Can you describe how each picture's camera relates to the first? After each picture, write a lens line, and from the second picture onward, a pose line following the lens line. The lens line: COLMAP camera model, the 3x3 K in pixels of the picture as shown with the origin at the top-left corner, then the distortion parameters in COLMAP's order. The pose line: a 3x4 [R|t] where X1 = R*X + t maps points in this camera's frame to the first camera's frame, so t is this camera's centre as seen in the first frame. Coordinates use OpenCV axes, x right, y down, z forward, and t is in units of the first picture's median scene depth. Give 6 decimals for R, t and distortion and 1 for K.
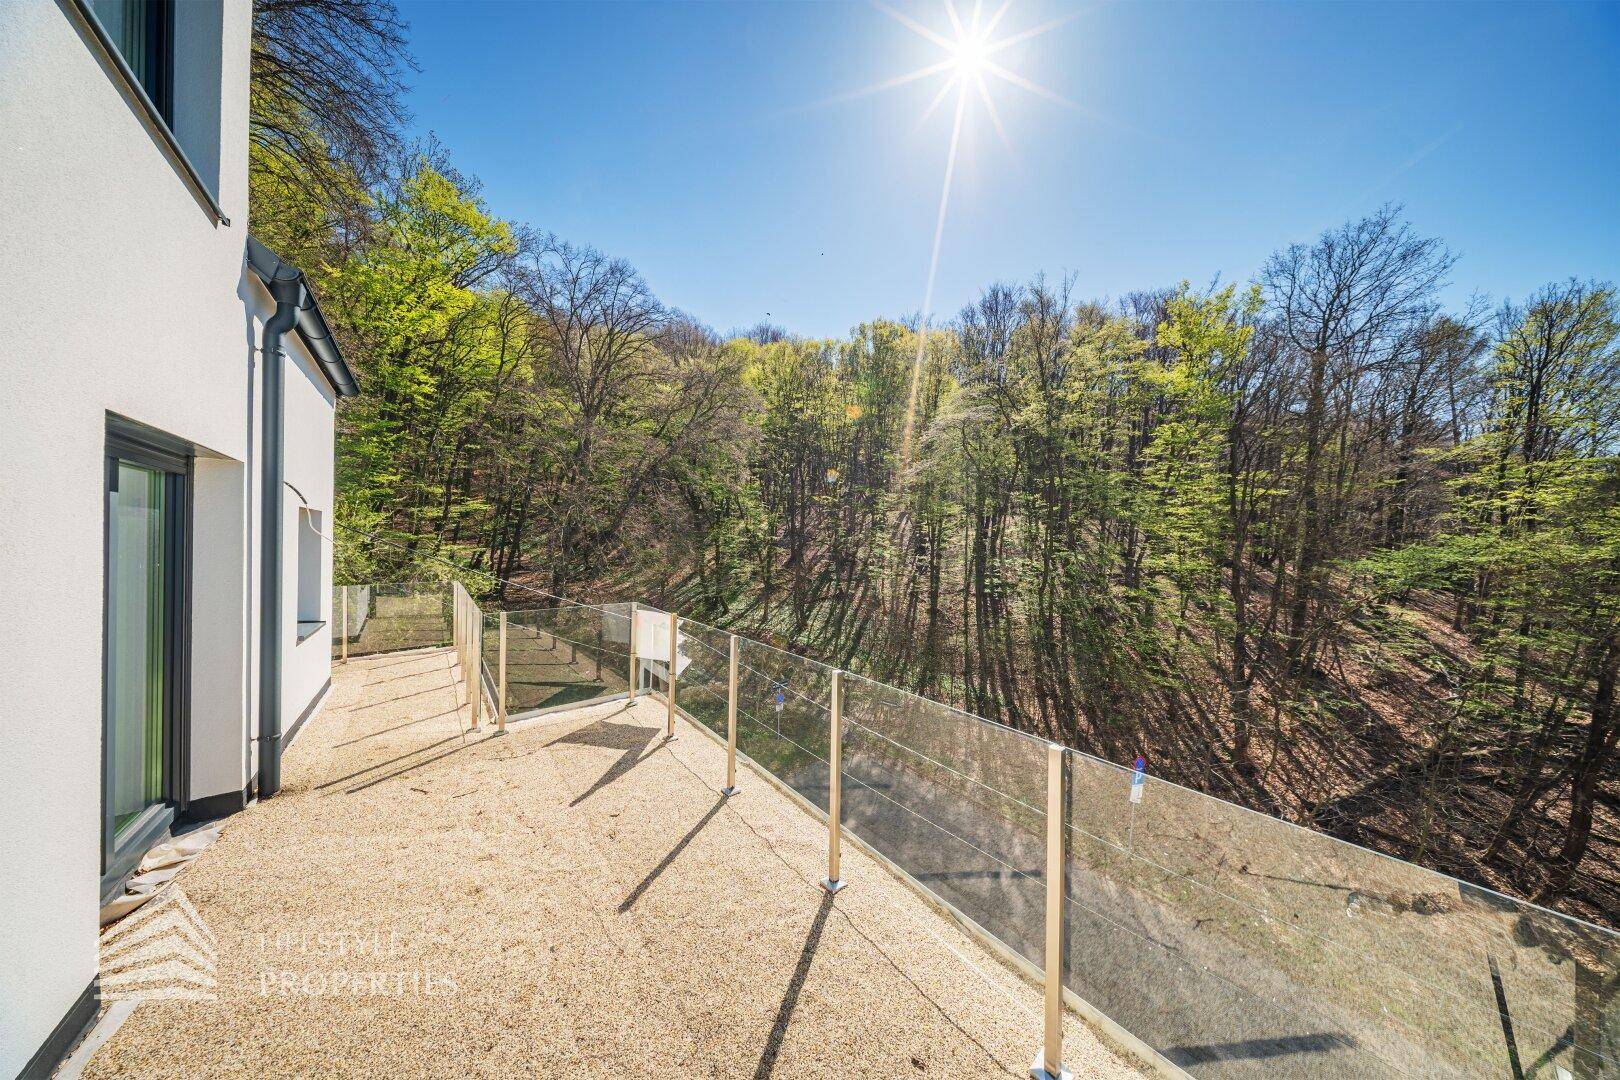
lens RADIAL K [[463.2, 0, 813.7], [0, 463.2, 540.9], [0, 0, 1]] dist [0.014244, -0.003328]
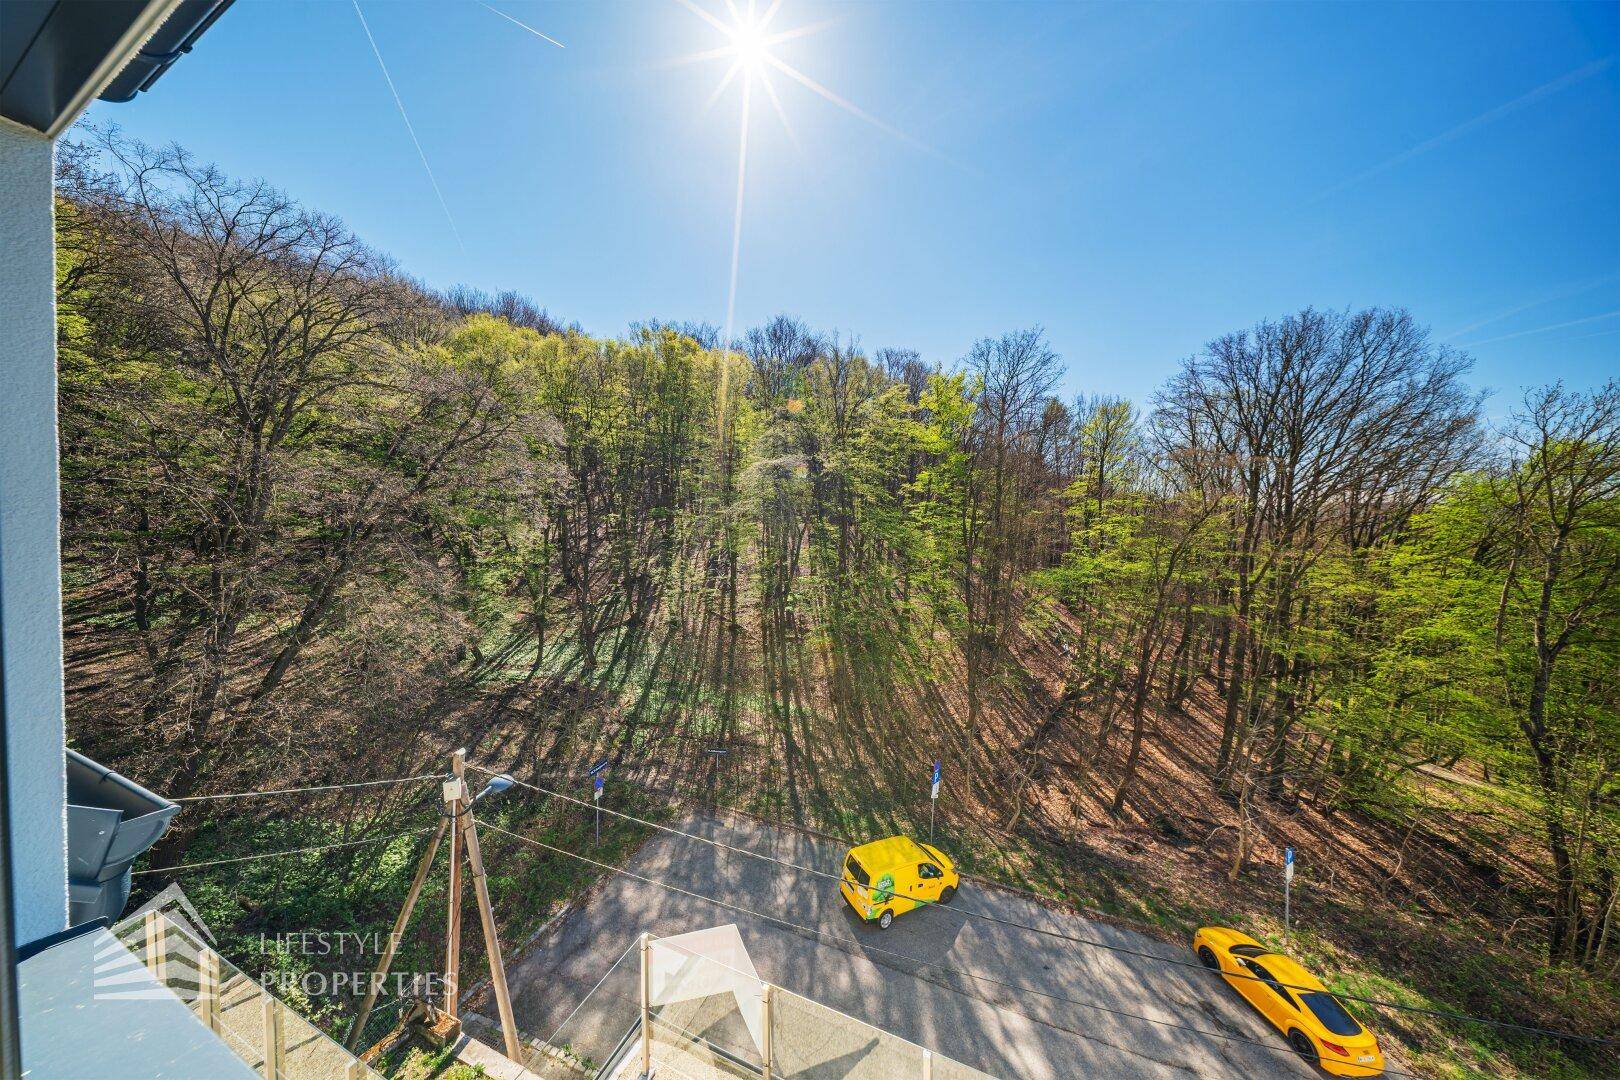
lens RADIAL K [[463.2, 0, 812.1], [0, 463.2, 537.1], [0, 0, 1]] dist [0.014244, -0.003328]
pose [[0.882159, -0.030981, 0.469932, -0.087789], [0.024633, 0.999503, 0.019654, -0.091292], [-0.470307, -0.005763, 0.882484, 0.037854]]
